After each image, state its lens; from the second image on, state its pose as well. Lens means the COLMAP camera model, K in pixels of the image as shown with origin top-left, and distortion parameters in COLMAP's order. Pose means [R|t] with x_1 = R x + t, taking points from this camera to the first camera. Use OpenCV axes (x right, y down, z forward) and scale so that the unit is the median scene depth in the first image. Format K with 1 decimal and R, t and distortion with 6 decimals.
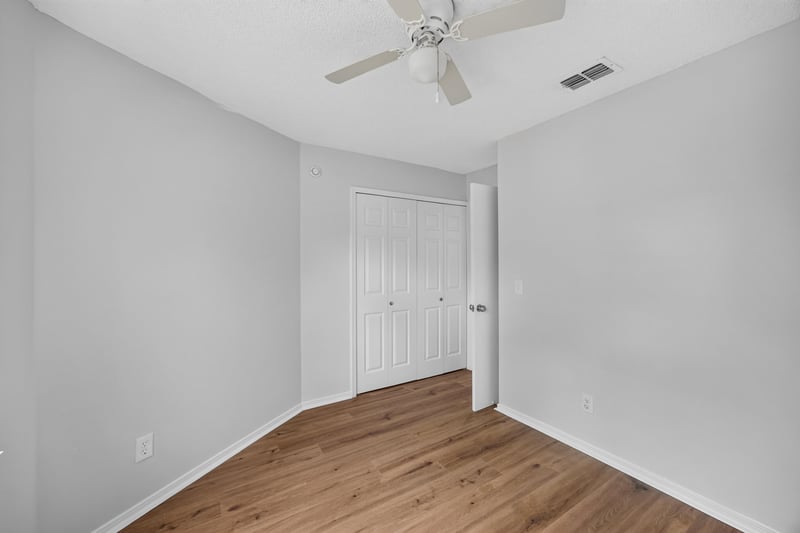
lens RADIAL K [[322.7, 0, 400.0], [0, 322.7, 266.5], [0, 0, 1]] dist [0.001974, 0.000655]
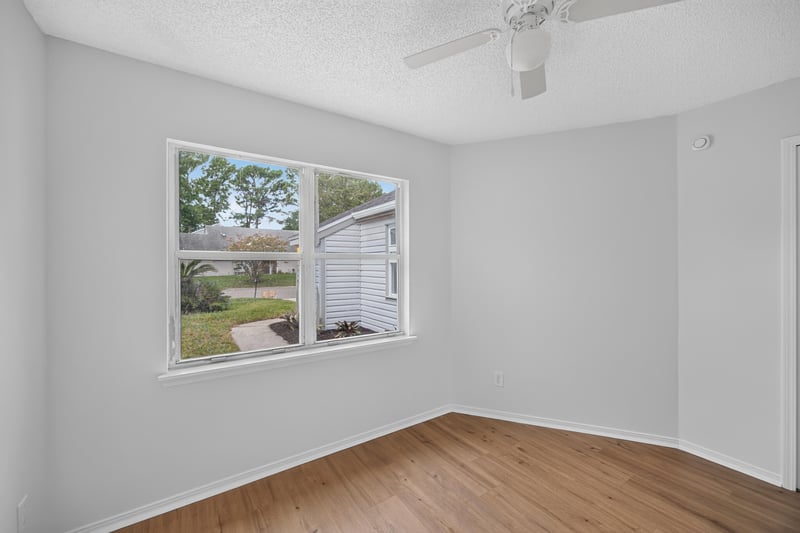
lens RADIAL K [[322.7, 0, 400.0], [0, 322.7, 266.5], [0, 0, 1]] dist [0.001974, 0.000655]
pose [[0.020707, 0.013174, -0.999699, 0.622722], [-0.014670, 0.999810, 0.012872, -0.010015], [0.999678, 0.014399, 0.020897, 0.364957]]
